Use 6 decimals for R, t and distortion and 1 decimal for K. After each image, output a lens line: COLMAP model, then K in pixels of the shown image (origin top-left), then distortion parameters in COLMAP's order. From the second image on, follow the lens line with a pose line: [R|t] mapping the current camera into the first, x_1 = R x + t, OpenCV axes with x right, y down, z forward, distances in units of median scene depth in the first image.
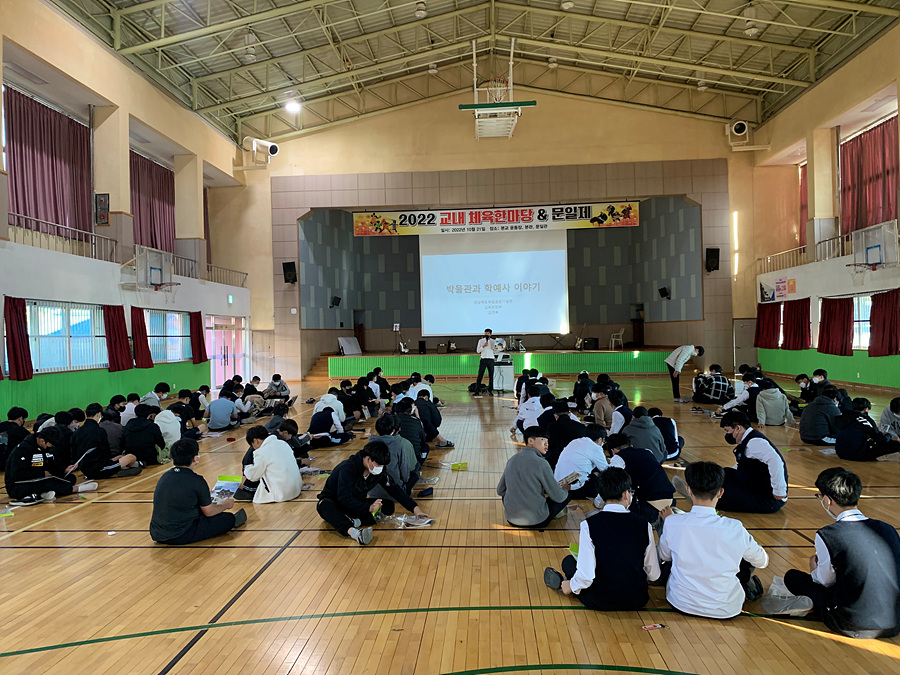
lens RADIAL K [[690.2, 0, 448.7], [0, 690.2, 341.3], [0, 0, 1]] dist [0.017159, -0.019631]
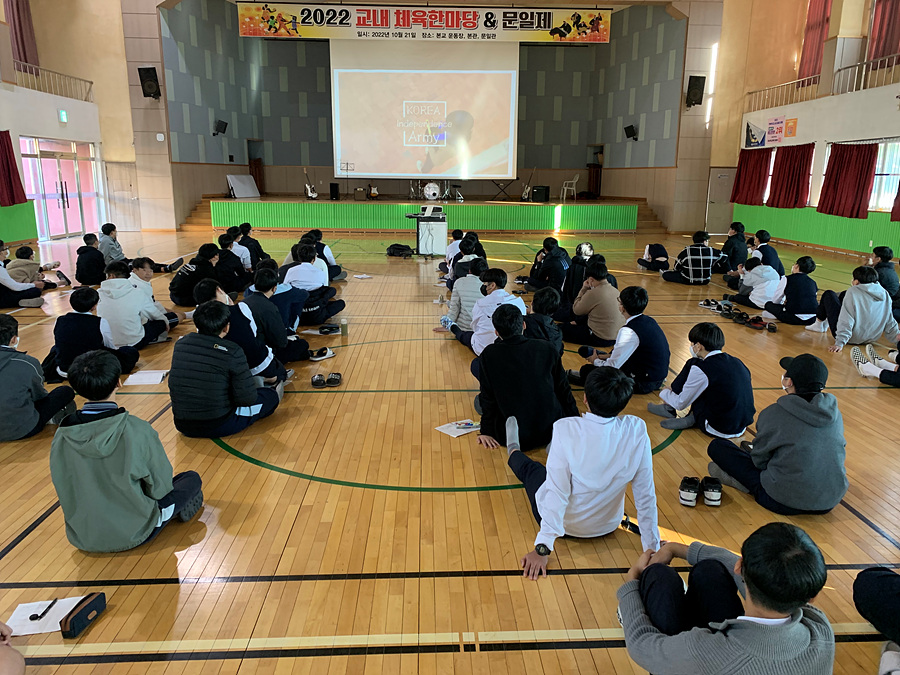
lens RADIAL K [[690.2, 0, 453.4], [0, 690.2, 341.3], [0, 0, 1]] dist [0.017159, -0.019631]
pose [[0.994600, 0.006914, 0.103551, 0.017222], [-0.029691, 0.975030, 0.220081, -0.002151], [-0.099444, -0.221967, 0.969970, 0.176245]]
